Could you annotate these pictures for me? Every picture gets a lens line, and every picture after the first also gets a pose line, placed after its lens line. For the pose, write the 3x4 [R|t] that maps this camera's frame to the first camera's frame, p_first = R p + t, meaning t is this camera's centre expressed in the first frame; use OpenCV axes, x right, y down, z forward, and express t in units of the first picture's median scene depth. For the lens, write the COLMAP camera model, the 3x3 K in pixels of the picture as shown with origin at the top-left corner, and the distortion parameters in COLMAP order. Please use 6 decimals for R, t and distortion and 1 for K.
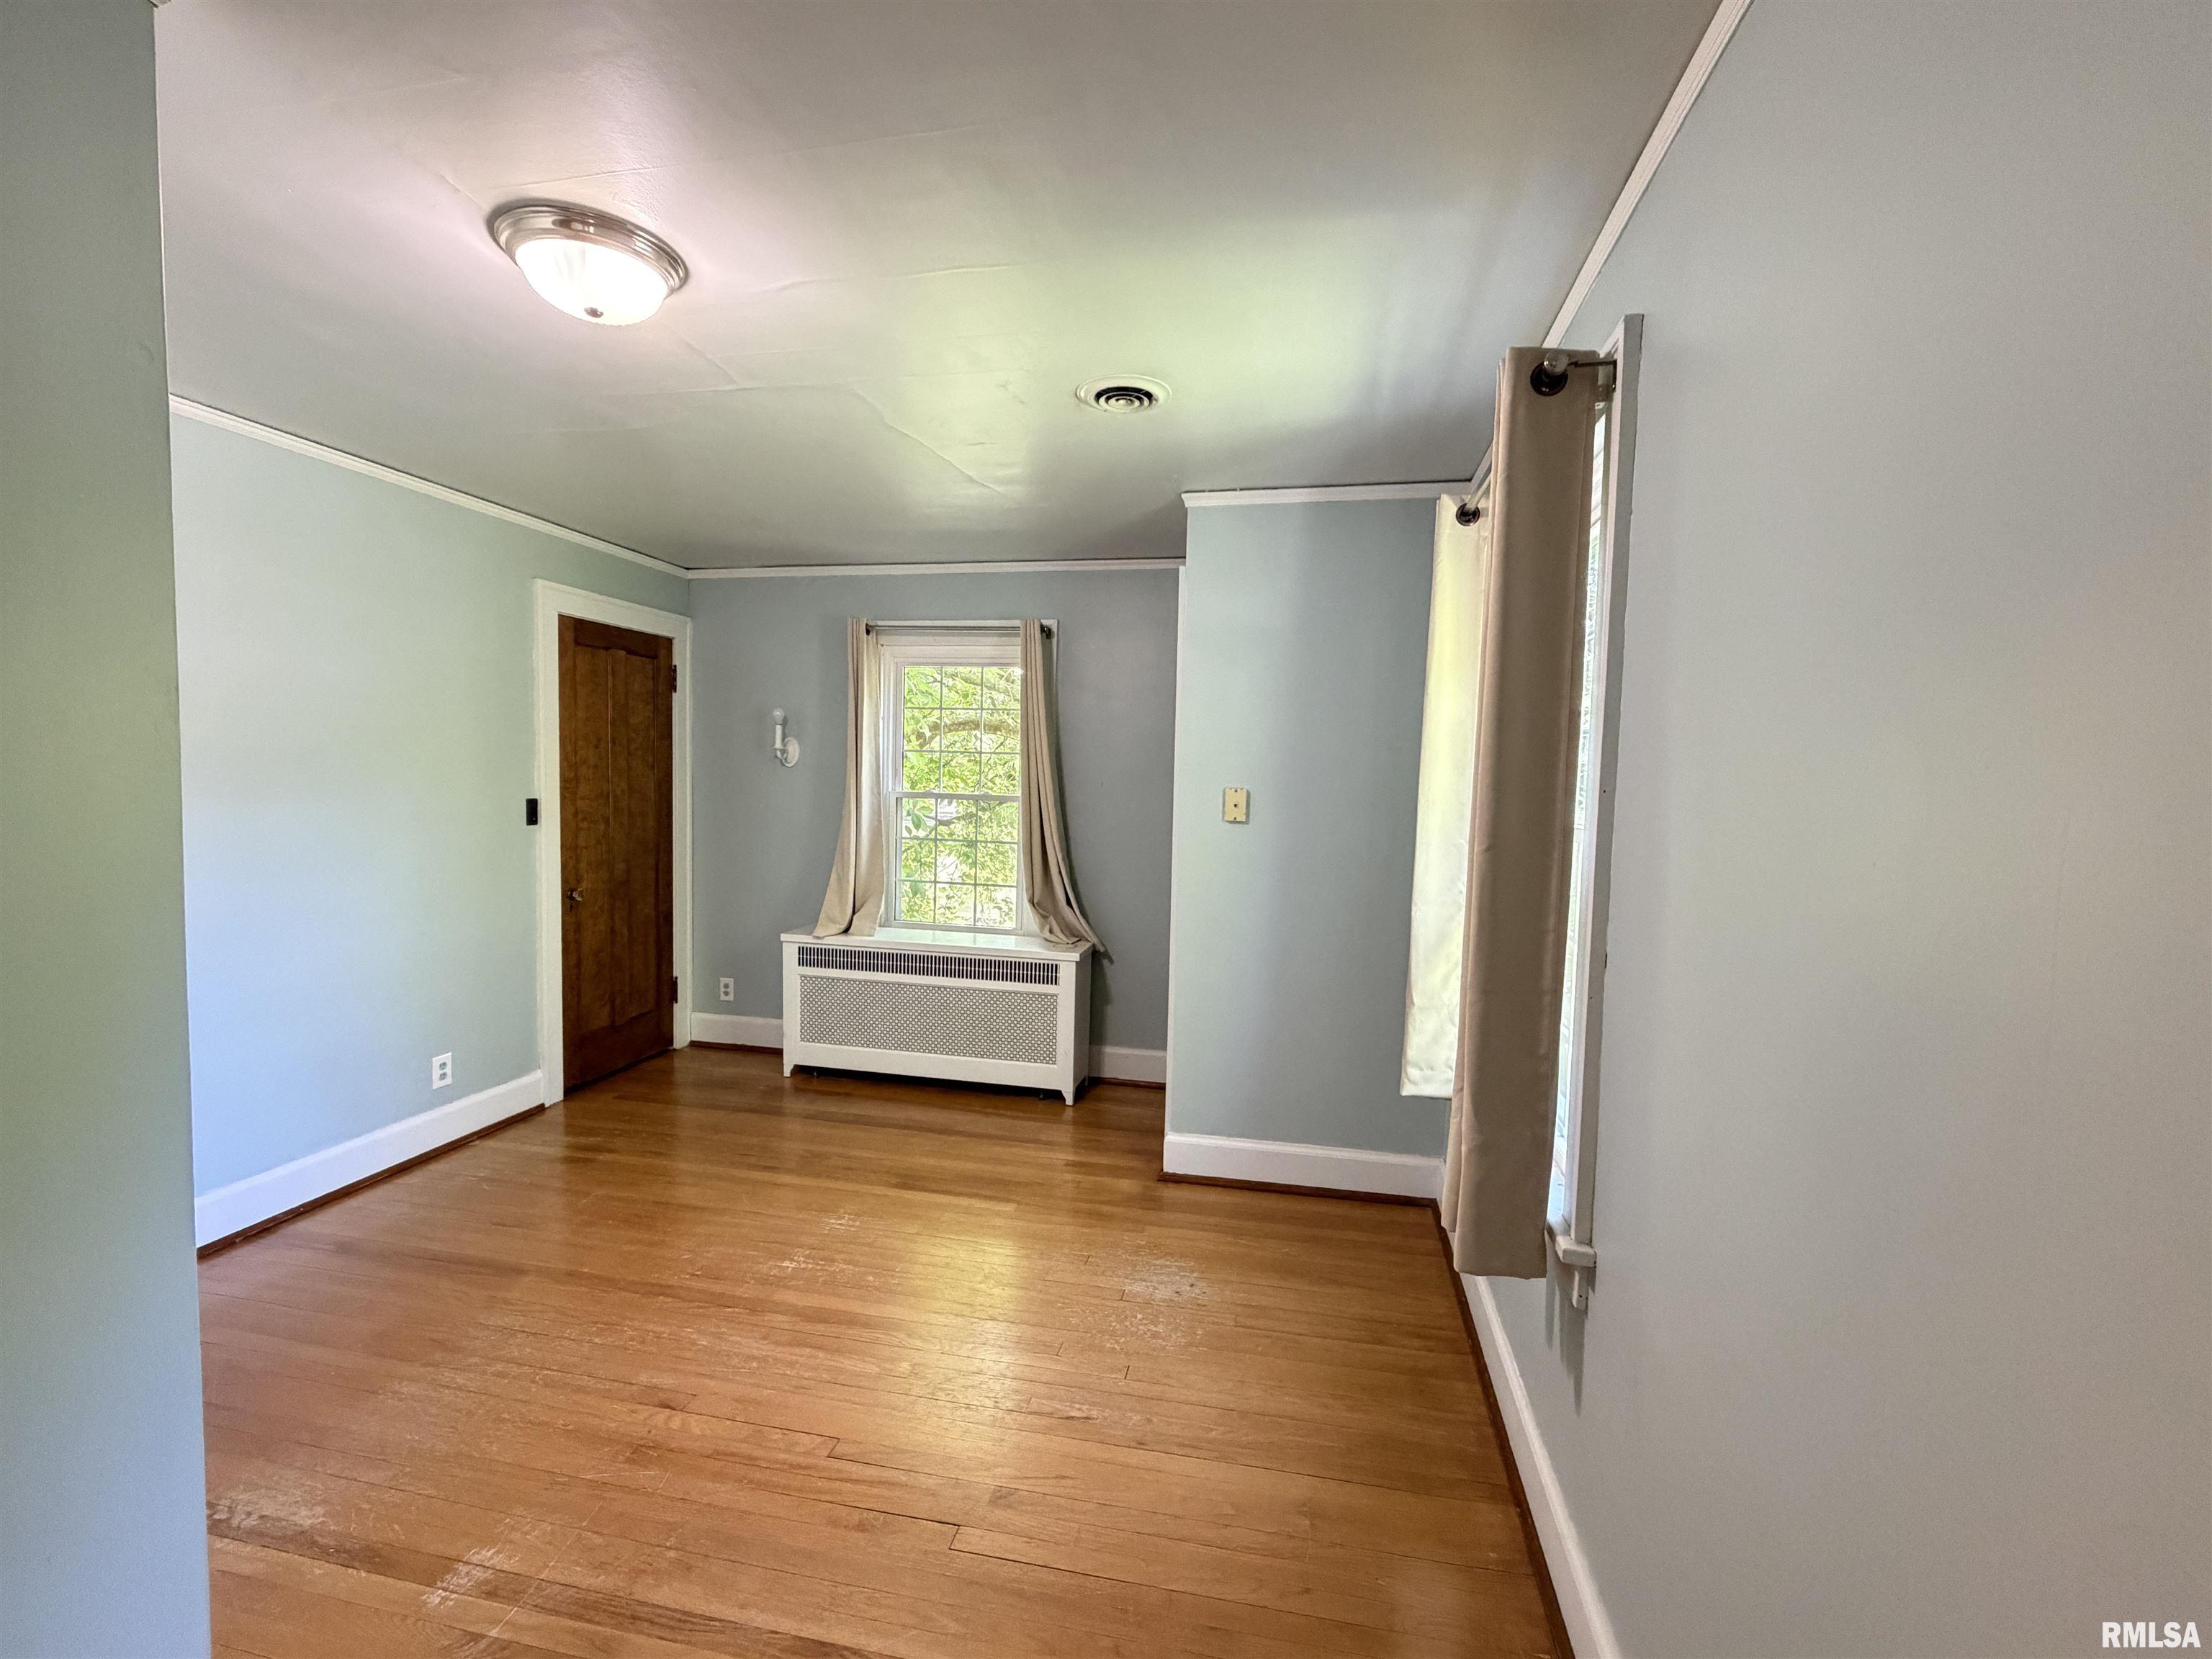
lens RADIAL K [[939.8, 0, 1117.3], [0, 939.8, 822.1], [0, 0, 1]] dist [0.000295, -0.000199]
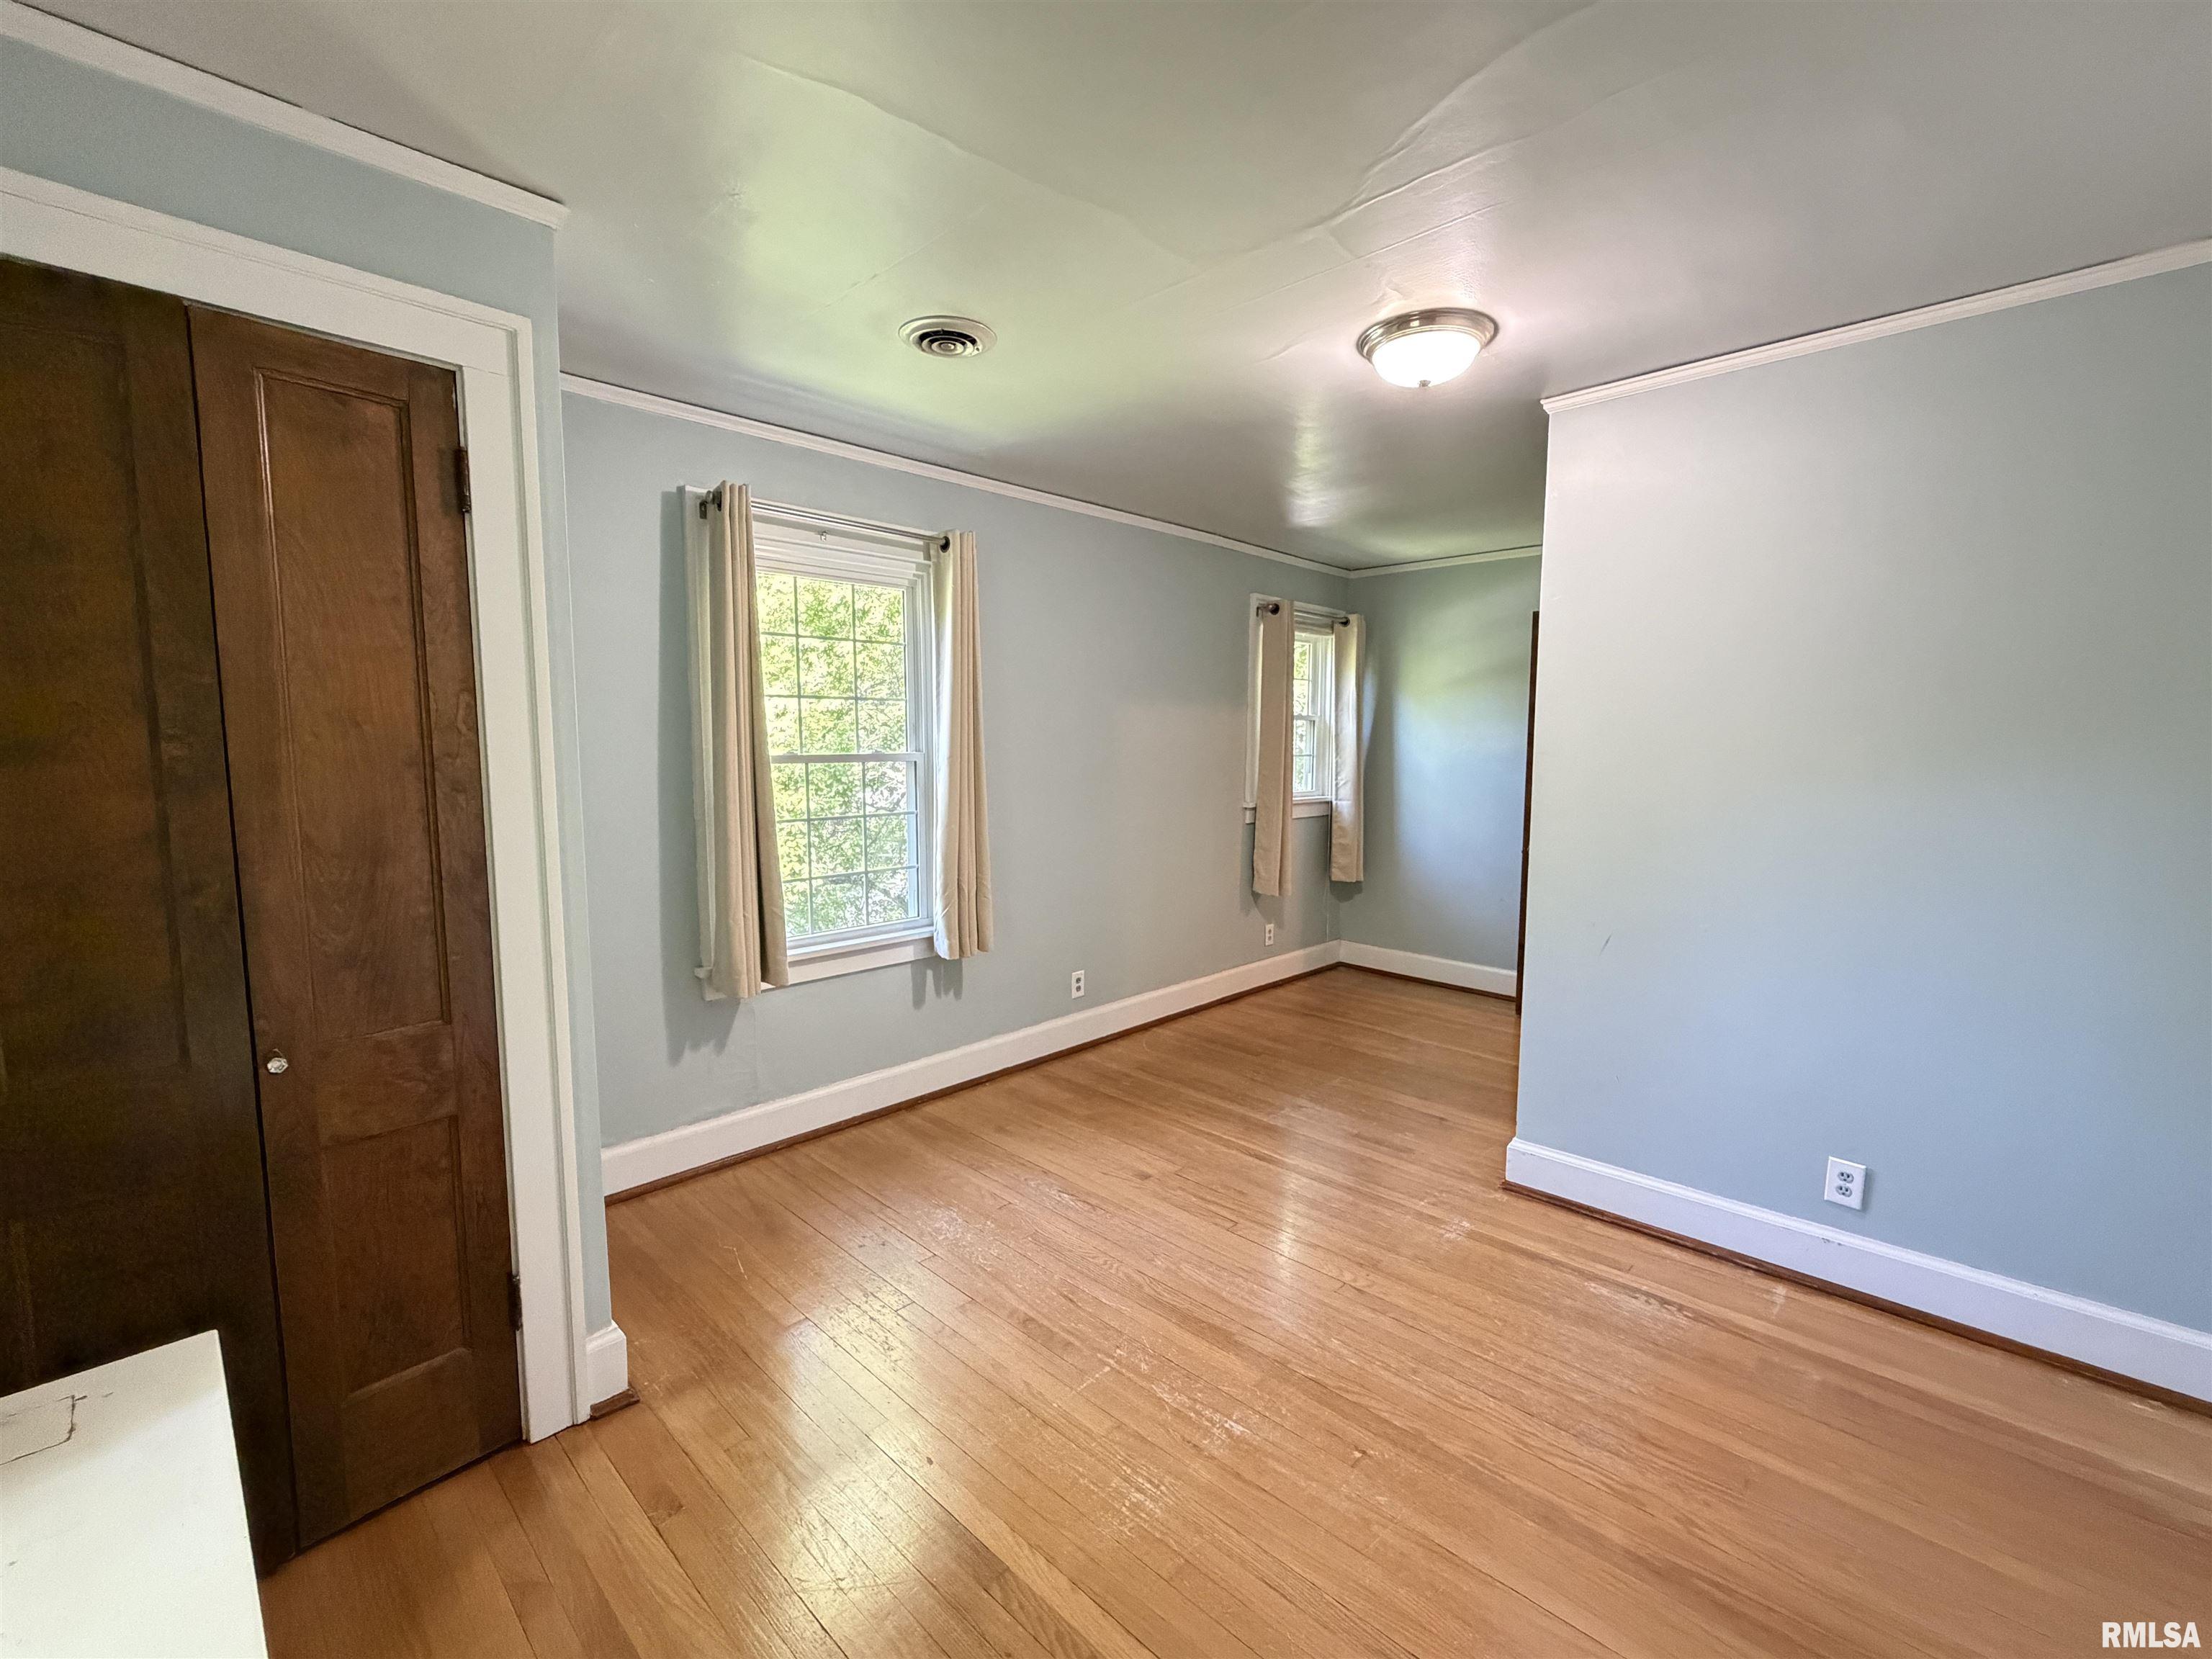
lens RADIAL K [[939.8, 0, 1107.1], [0, 939.8, 829.6], [0, 0, 1]] dist [0.000295, -0.000199]
pose [[-0.842279, -0.077548, 0.533434, -0.708769], [0.009246, 0.987373, 0.158140, -0.103768], [-0.538962, 0.138130, -0.830927, 1.830621]]
